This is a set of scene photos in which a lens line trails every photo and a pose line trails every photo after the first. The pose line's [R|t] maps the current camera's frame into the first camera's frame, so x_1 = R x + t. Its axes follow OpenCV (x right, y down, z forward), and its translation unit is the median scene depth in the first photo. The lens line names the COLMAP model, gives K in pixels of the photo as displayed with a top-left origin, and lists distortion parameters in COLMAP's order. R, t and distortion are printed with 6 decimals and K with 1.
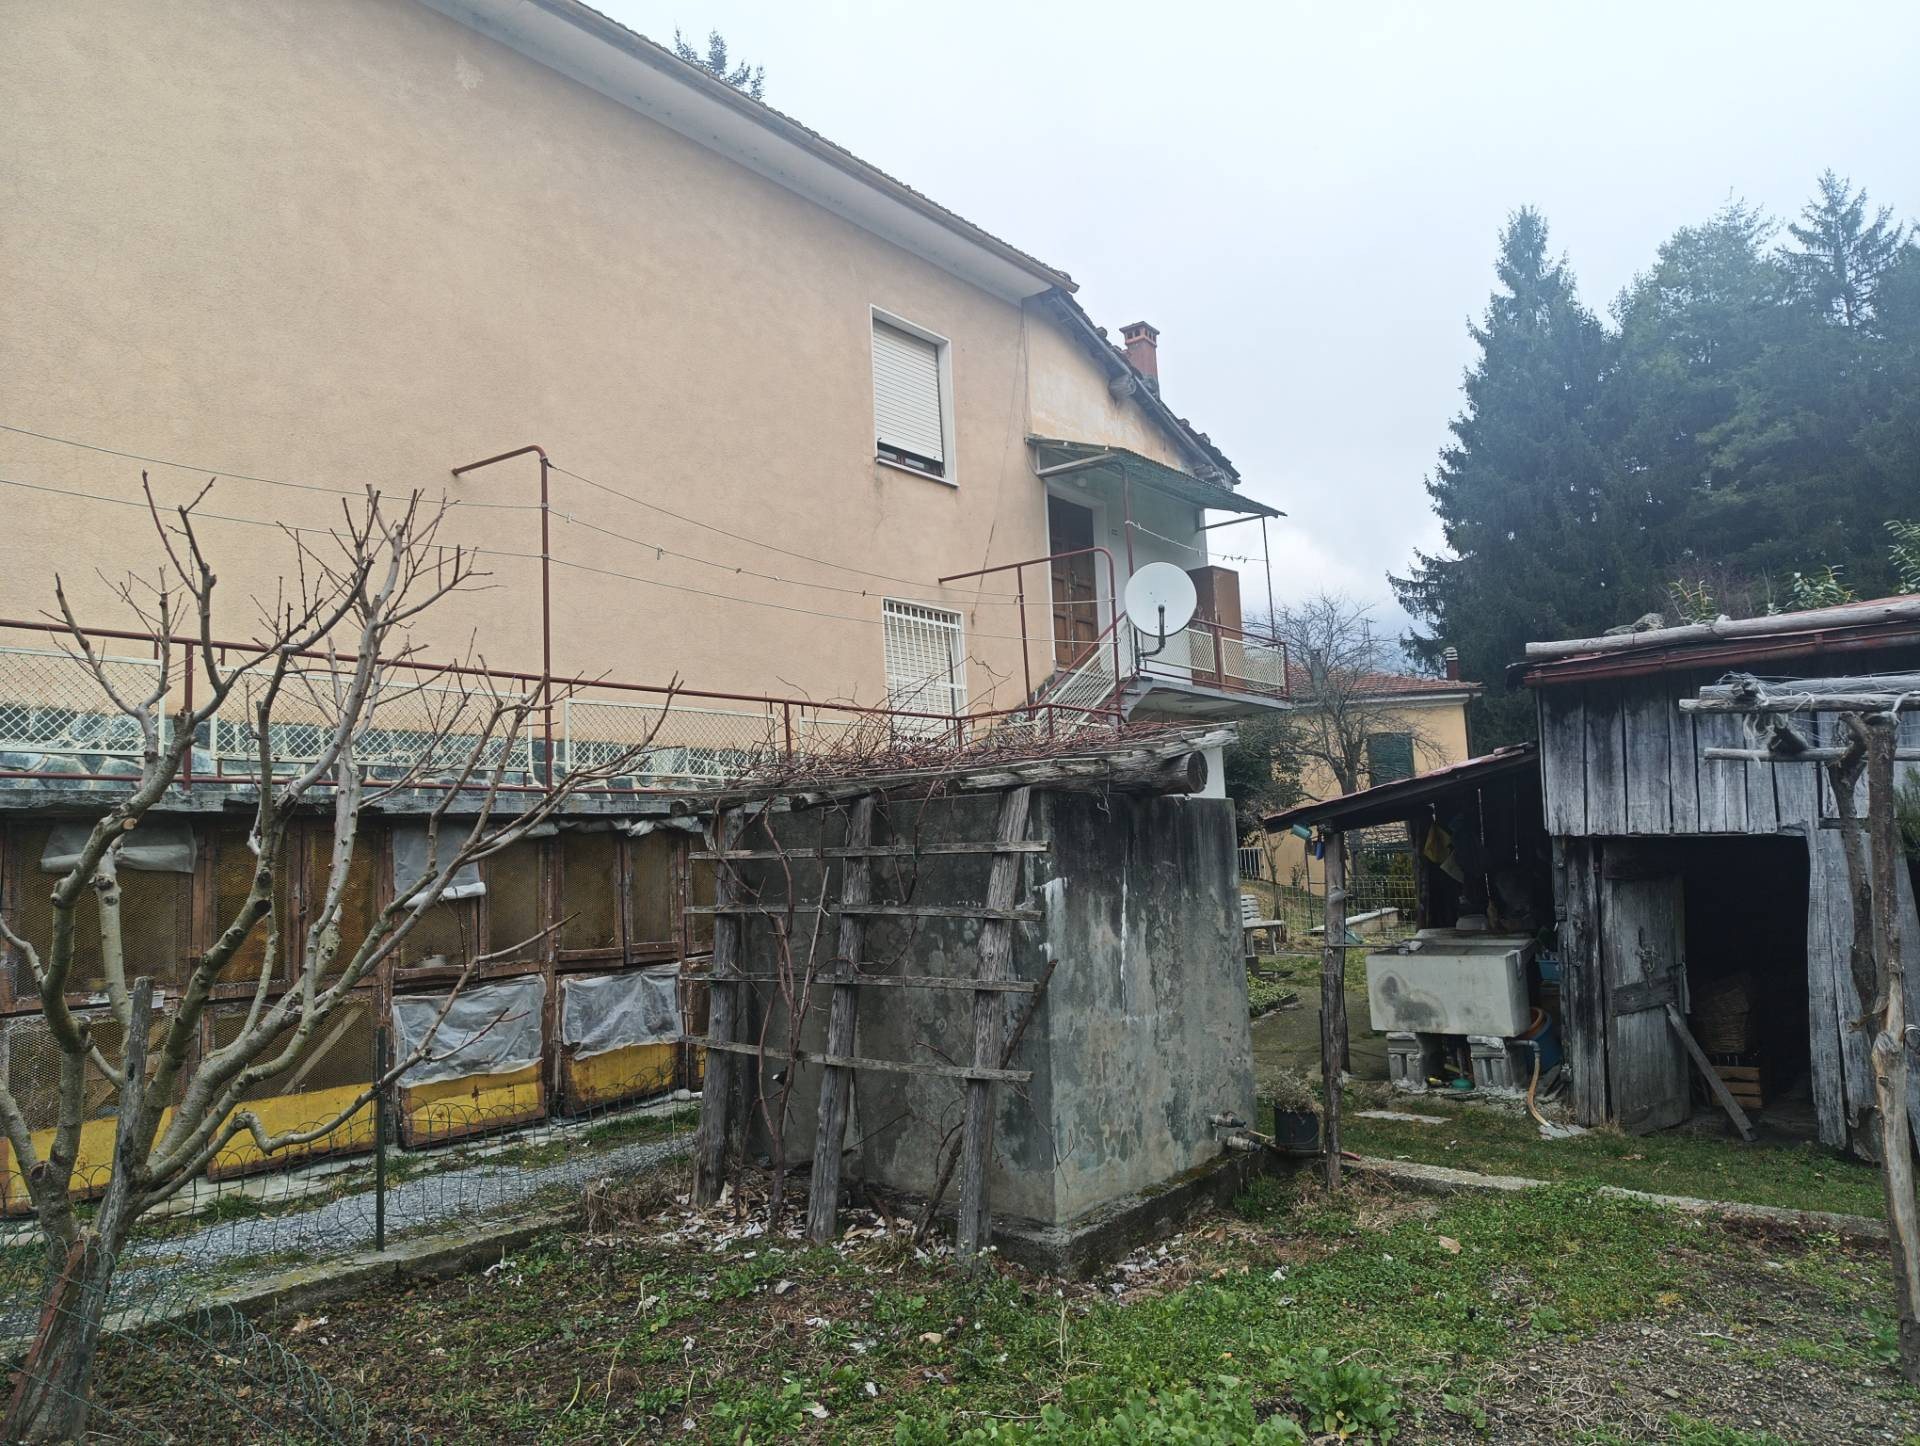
lens RADIAL K [[1312.9, 0, 967.8], [0, 1312.9, 708.3], [0, 0, 1]] dist [0.020284, -0.009477]
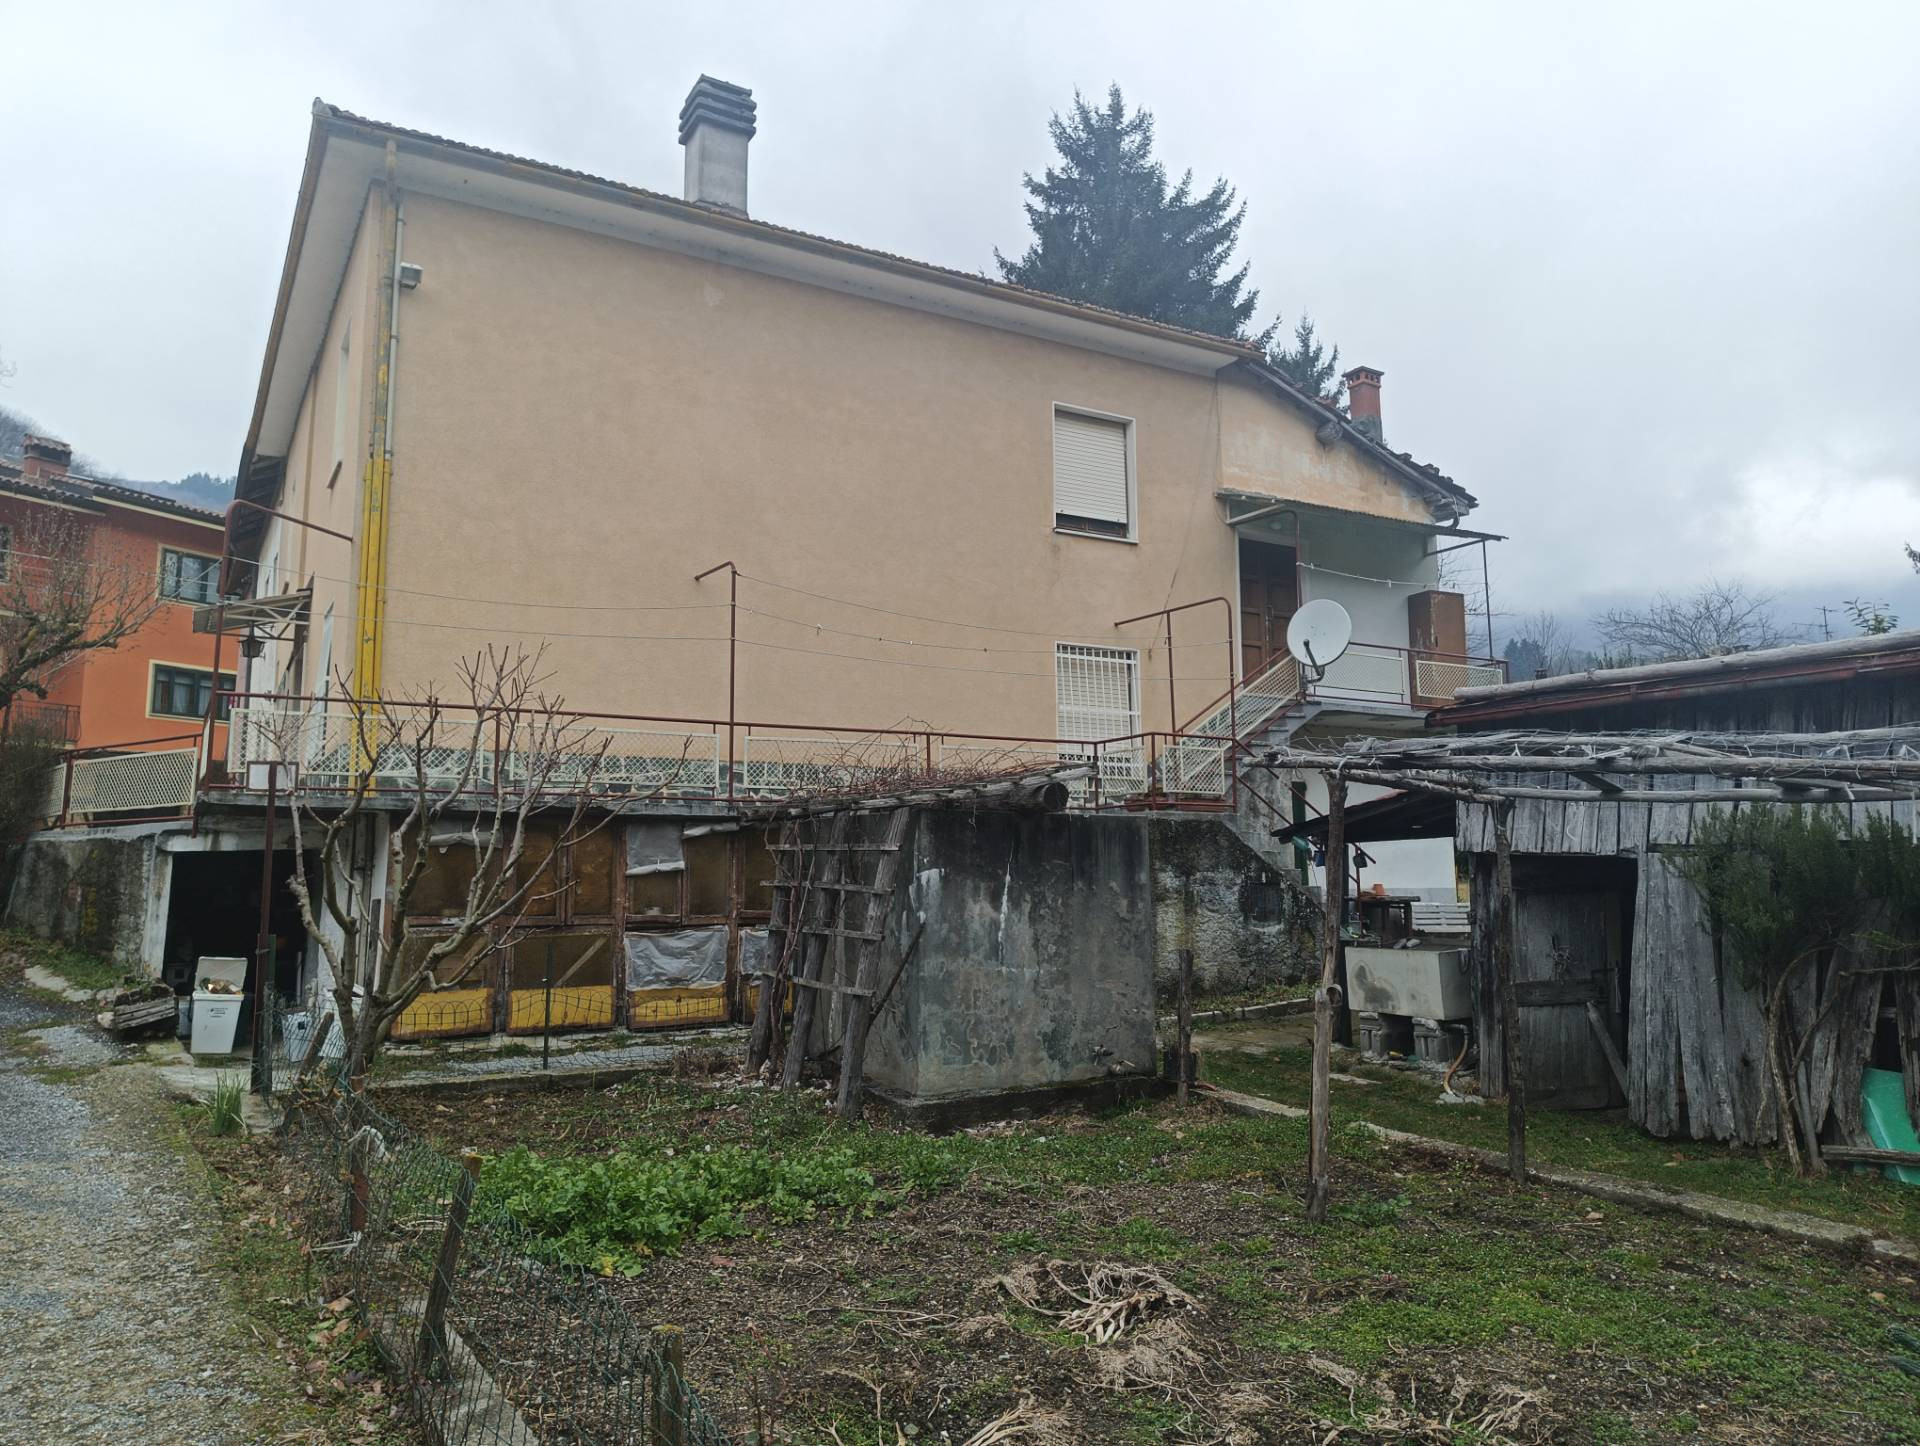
lens RADIAL K [[1312.9, 0, 967.8], [0, 1312.9, 708.3], [0, 0, 1]] dist [0.020284, -0.009477]
pose [[0.930746, -0.009429, -0.365545, 0.495517], [0.010980, 0.999937, 0.002164, -0.042584], [0.365502, -0.006027, 0.930791, -0.283455]]
